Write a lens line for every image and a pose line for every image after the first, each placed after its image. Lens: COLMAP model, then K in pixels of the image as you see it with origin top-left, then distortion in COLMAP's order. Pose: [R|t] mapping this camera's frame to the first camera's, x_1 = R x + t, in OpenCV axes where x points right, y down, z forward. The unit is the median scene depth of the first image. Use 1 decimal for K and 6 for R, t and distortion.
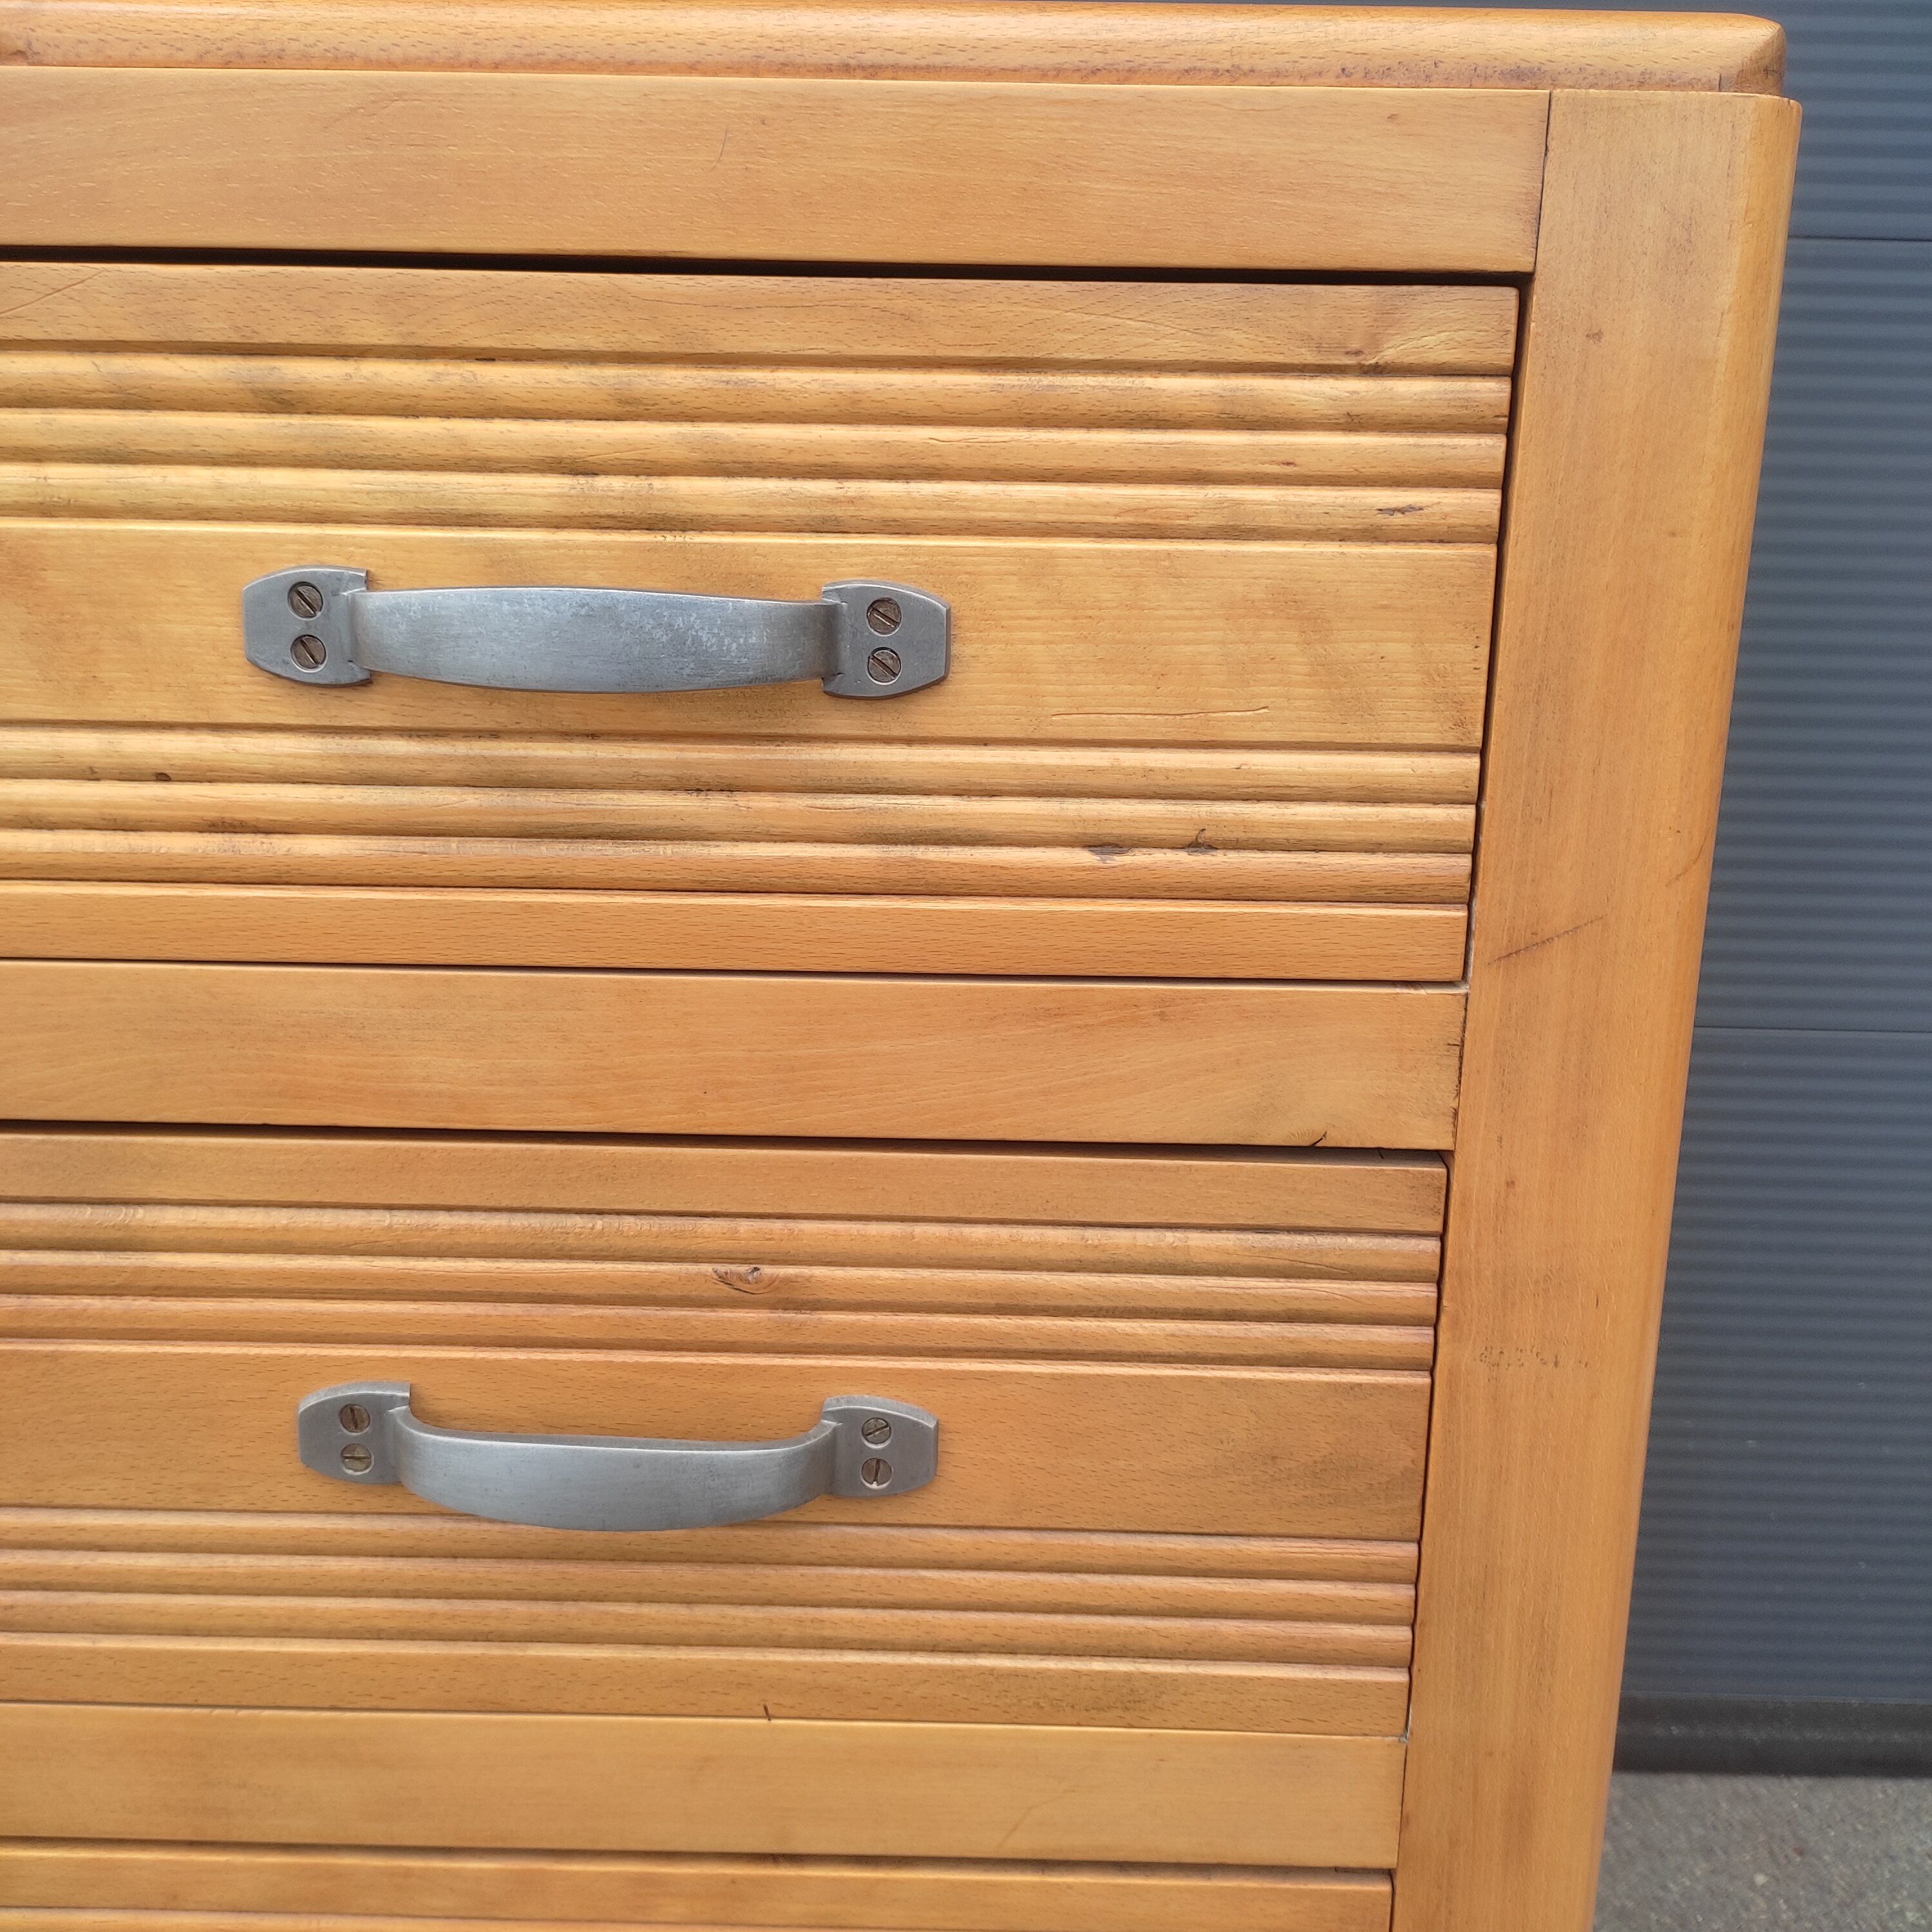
lens RADIAL K [[1911.4, 0, 953.8], [0, 1911.4, 948.0], [0, 0, 1]] dist [0.062018, -0.084796]
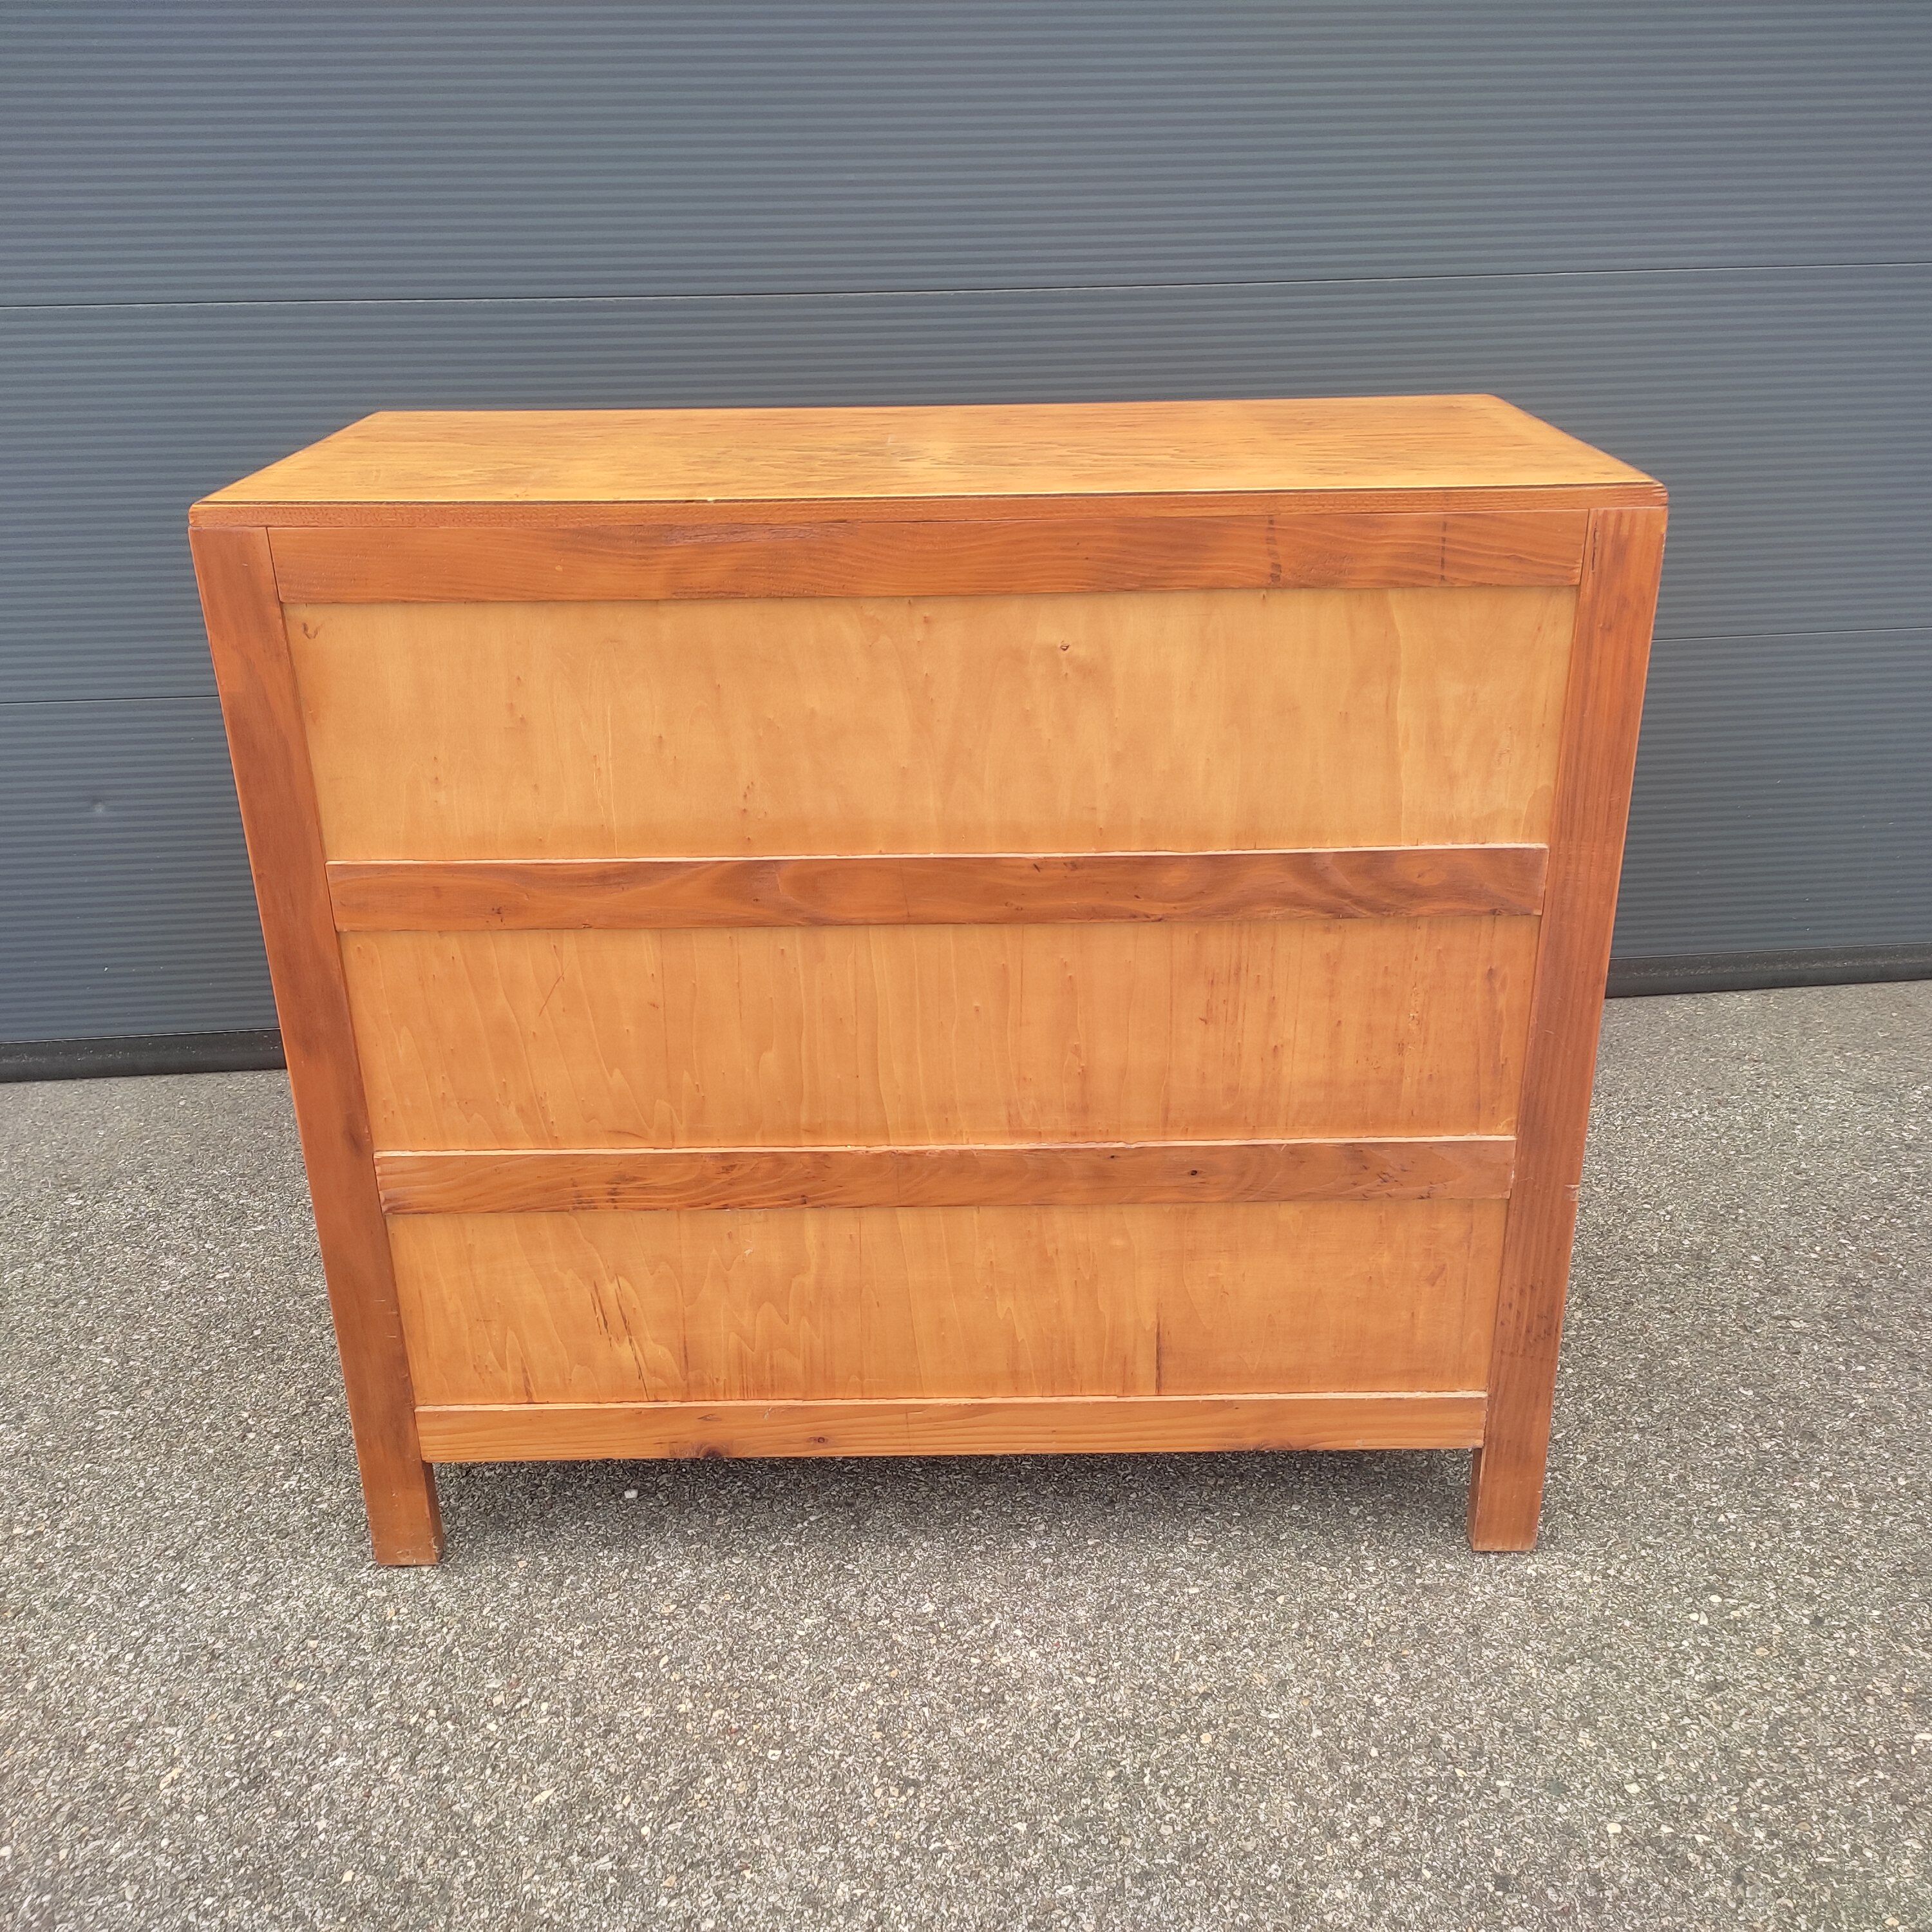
lens RADIAL K [[1911.4, 0, 953.8], [0, 1911.4, 948.0], [0, 0, 1]] dist [0.062018, -0.084796]
pose [[0.993614, -0.073286, 0.085797, -2.413580], [0.057041, 0.982293, 0.178458, -0.141816], [-0.097356, -0.172424, 0.980200, -3.026674]]
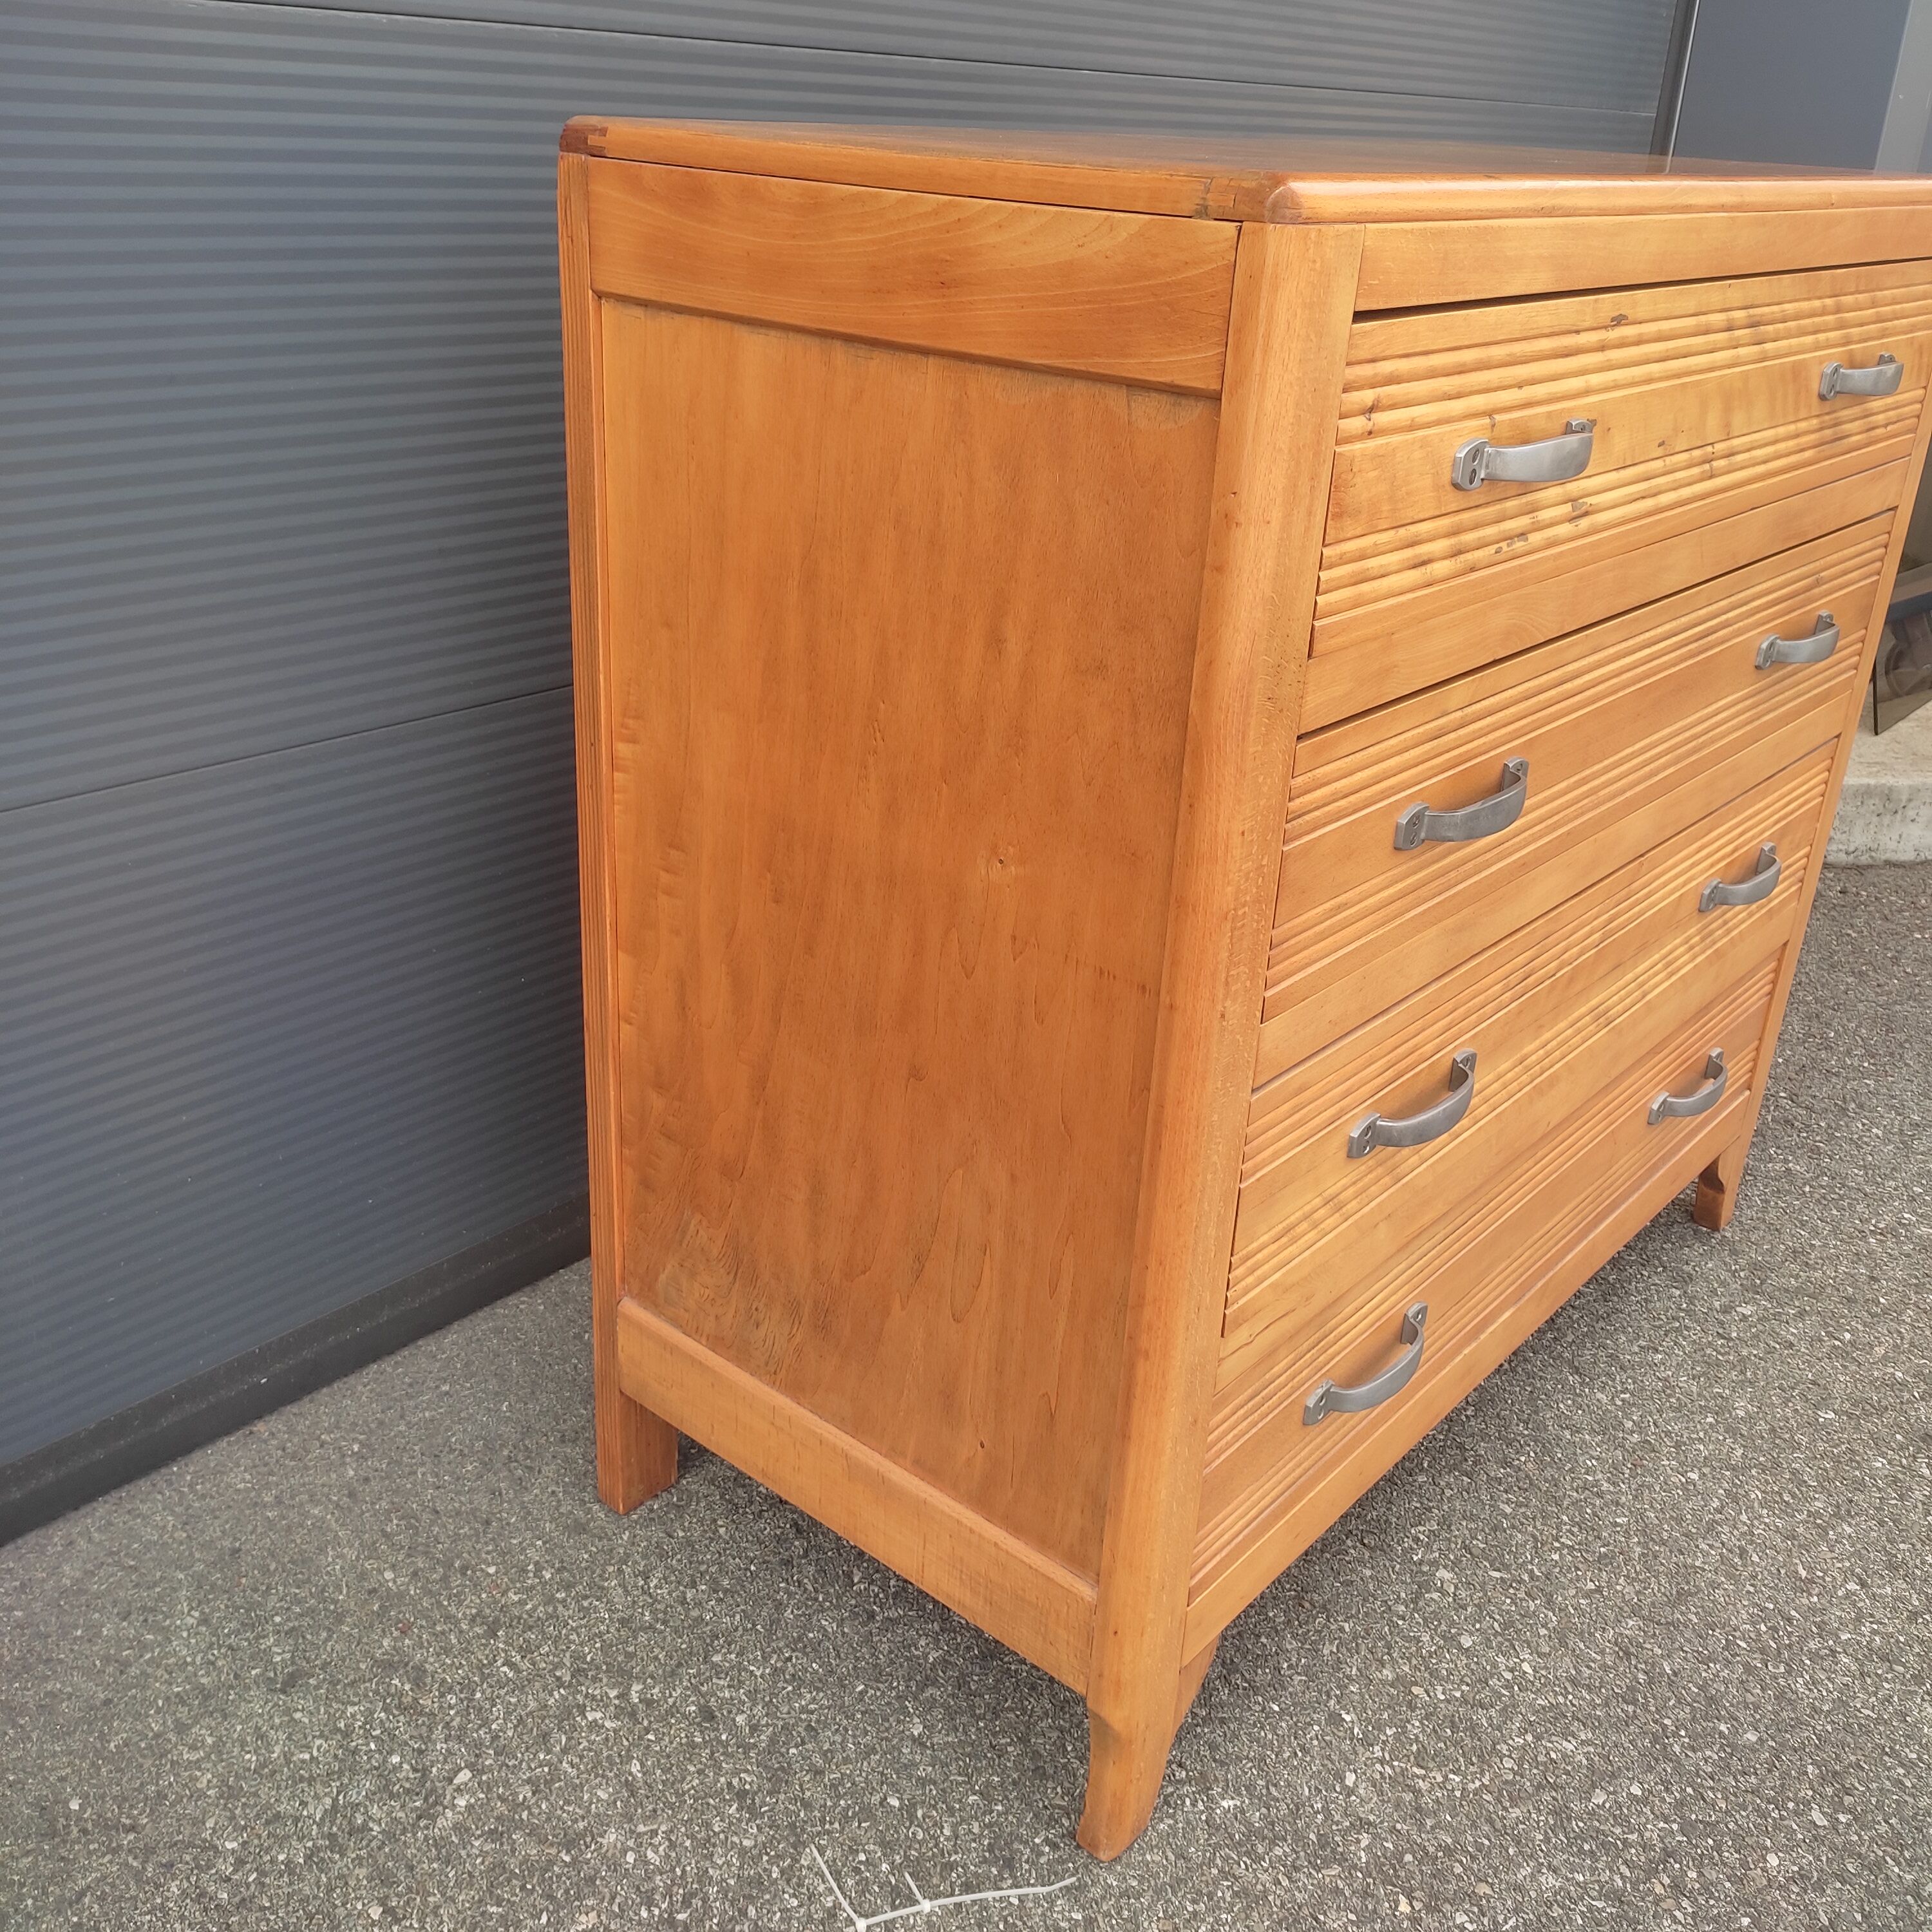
lens RADIAL K [[1940.6, 0, 938.8], [0, 1940.6, 932.4], [0, 0, 1]] dist [0.082715, -0.114181]
pose [[0.634713, -0.295412, 0.714053, -3.832167], [0.135645, 0.952288, 0.273399, -0.392006], [-0.760750, -0.076672, 0.644501, -0.023658]]
